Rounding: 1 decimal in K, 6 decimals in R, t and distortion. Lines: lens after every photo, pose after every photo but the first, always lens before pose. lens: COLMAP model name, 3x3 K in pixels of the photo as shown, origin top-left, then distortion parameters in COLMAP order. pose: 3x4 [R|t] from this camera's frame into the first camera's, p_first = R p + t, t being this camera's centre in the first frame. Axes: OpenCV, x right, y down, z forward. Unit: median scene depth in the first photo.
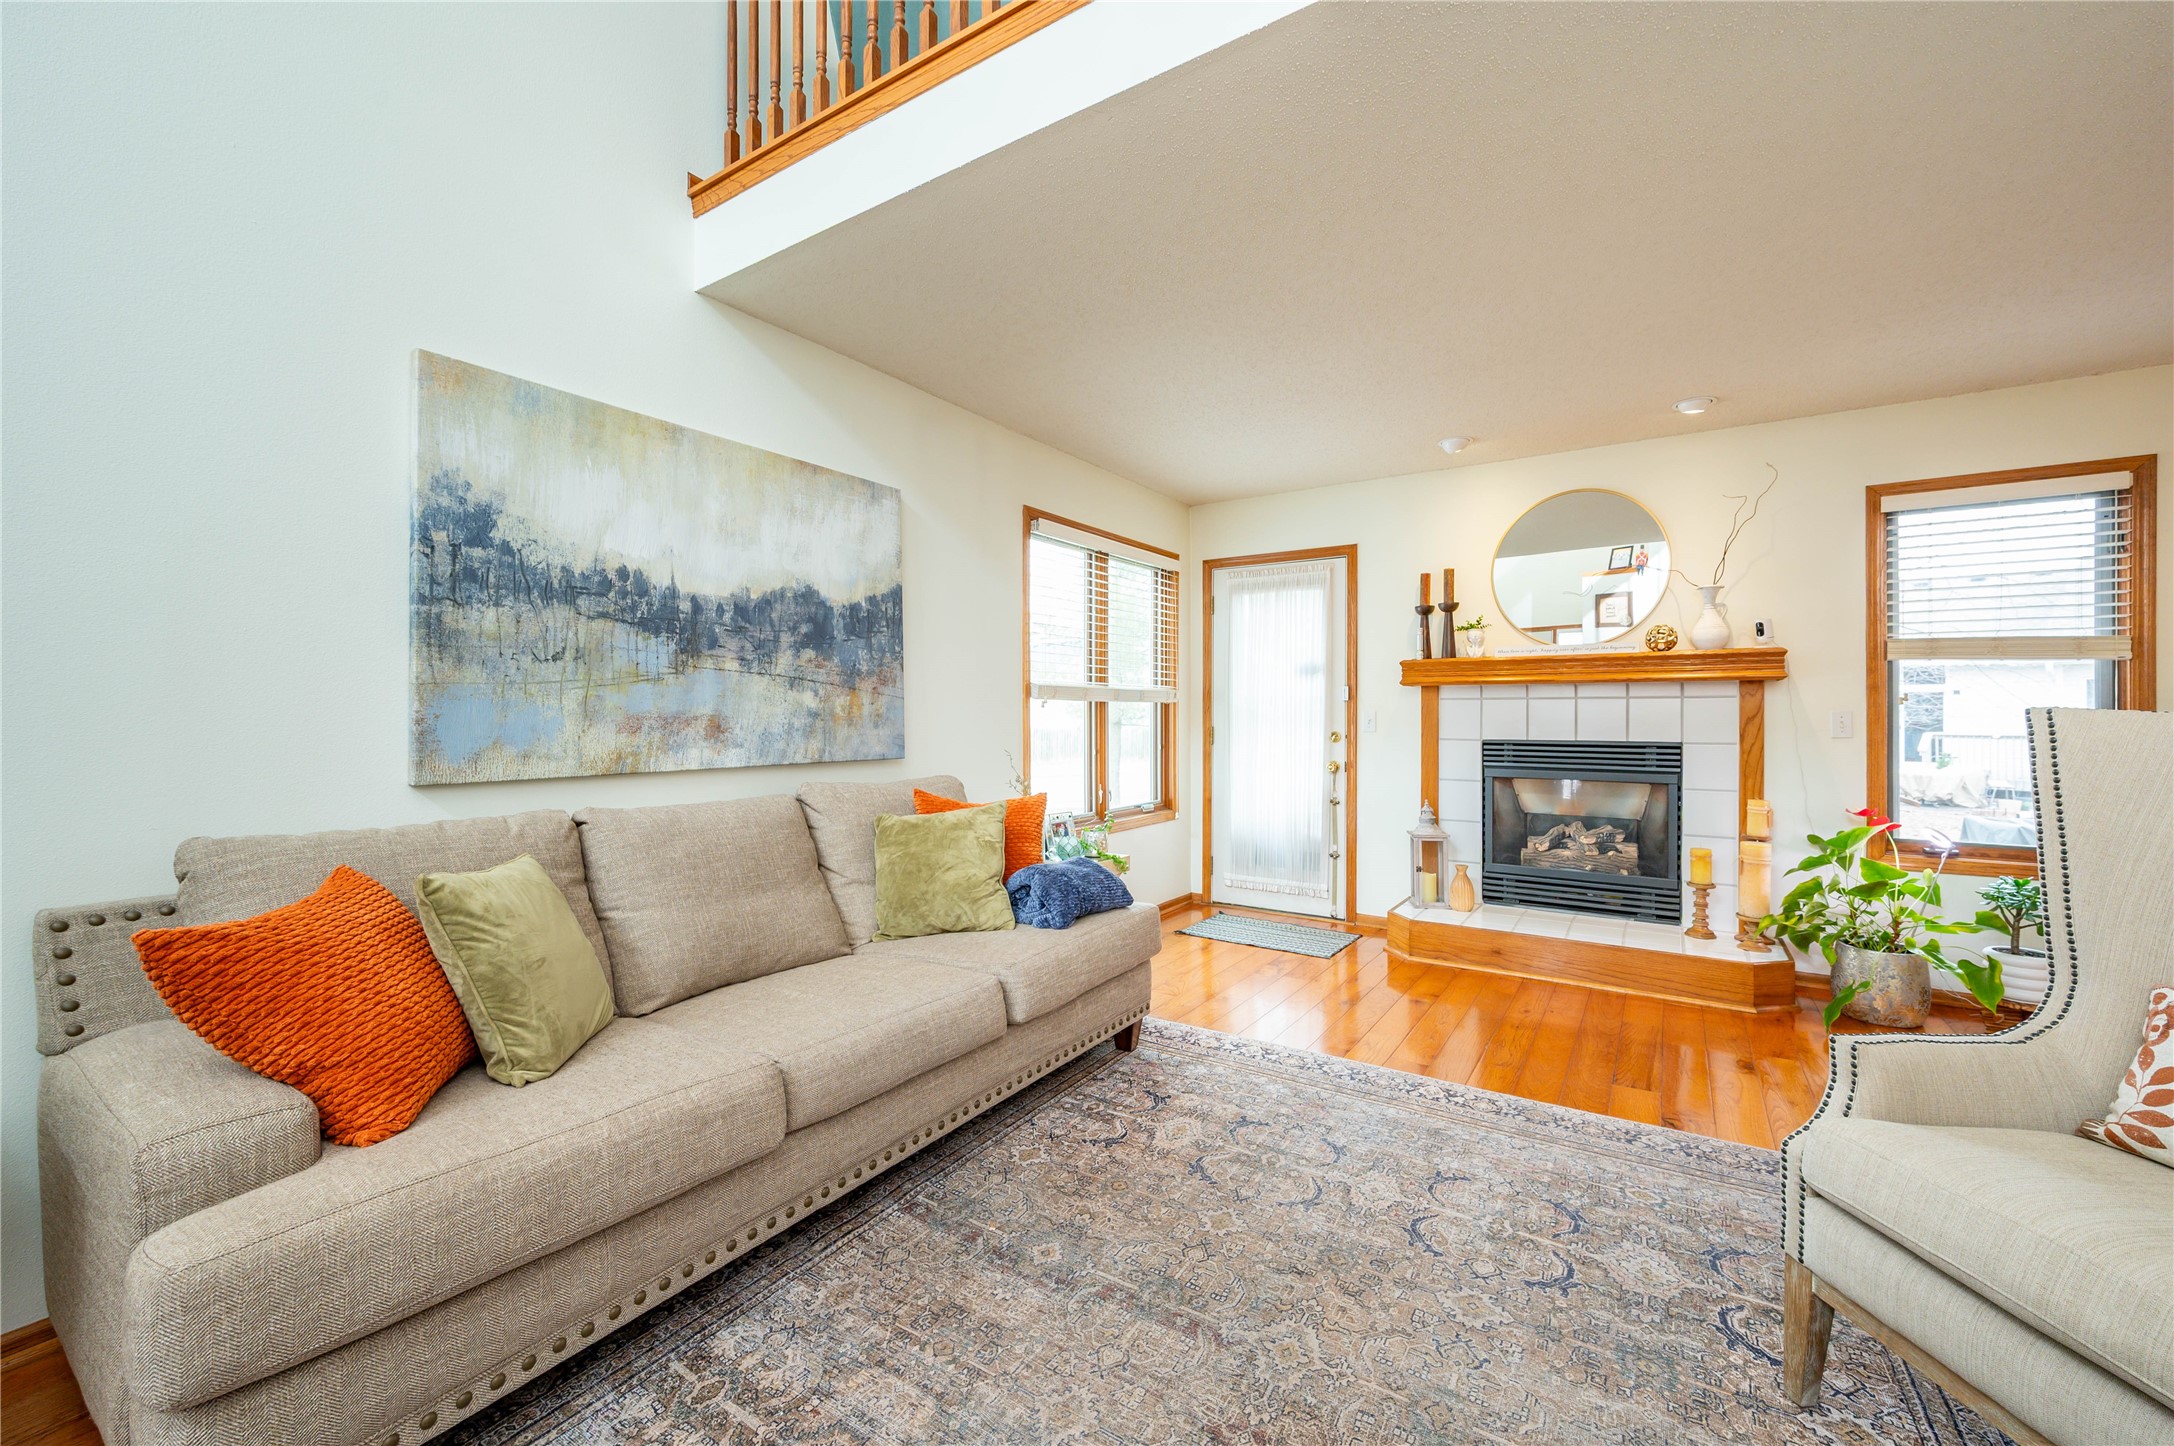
lens RADIAL K [[867.6, 0, 1085.7], [0, 867.6, 721.2], [0, 0, 1]] dist [0.000097, -0.000028]
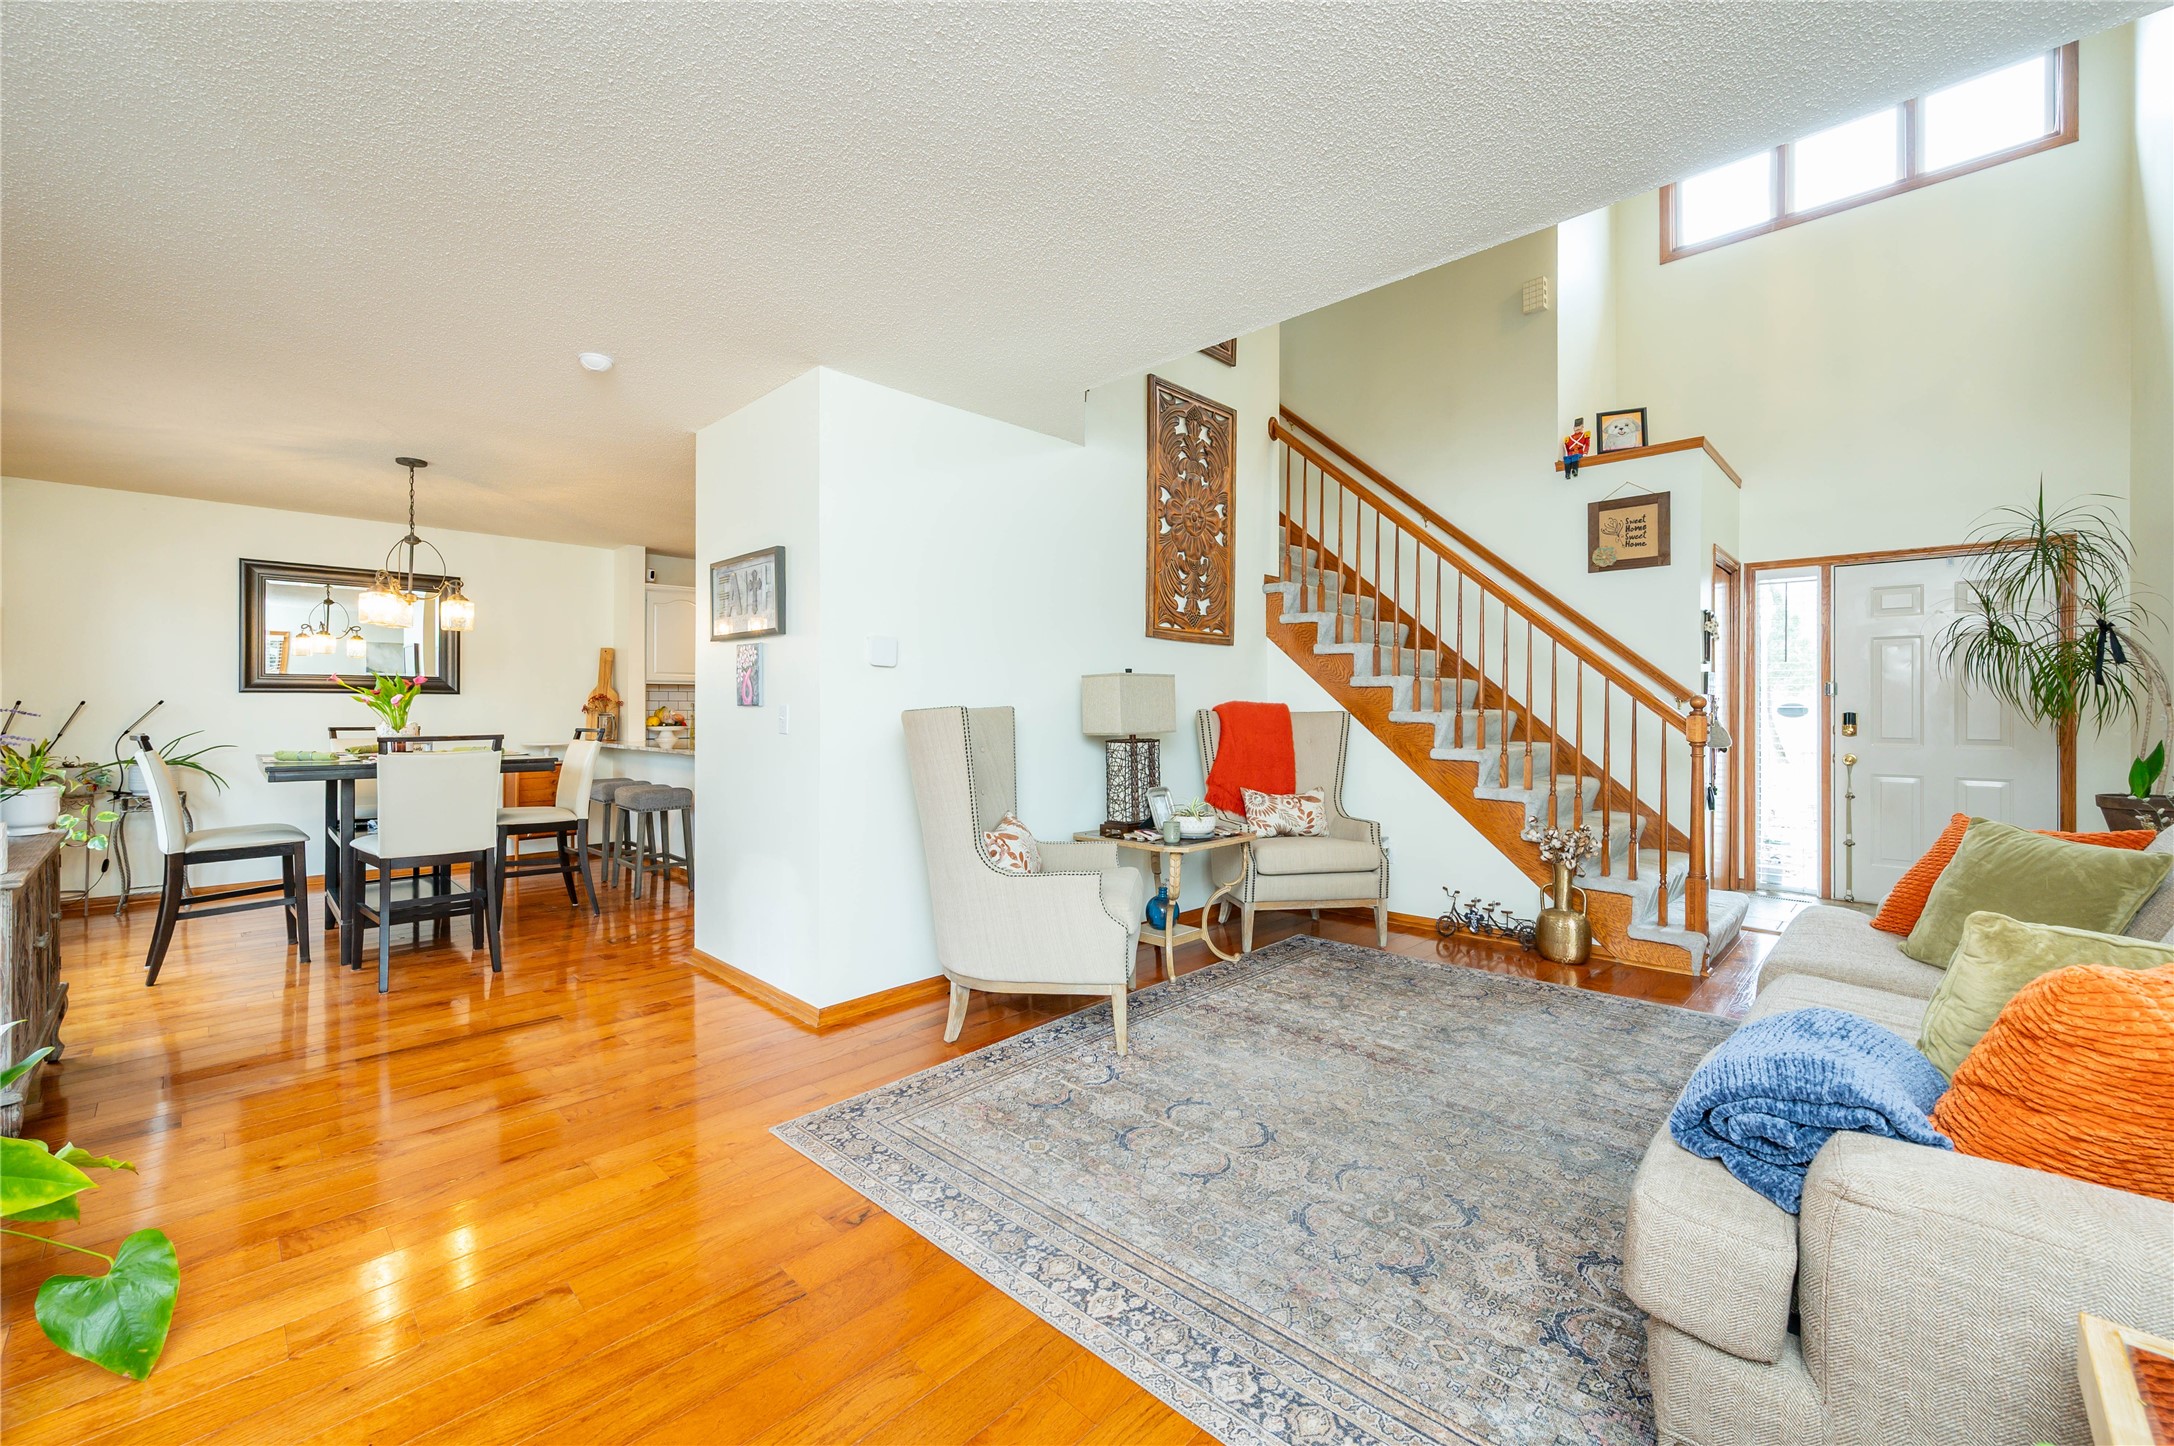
lens RADIAL K [[867.6, 0, 1088.6], [0, 867.6, 709.0], [0, 0, 1]] dist [0.000097, -0.000028]
pose [[-0.983653, -0.001853, 0.180066, 0.330706], [0.000588, 0.999909, 0.013499, -0.022623], [-0.180074, 0.013384, -0.983562, 1.809572]]
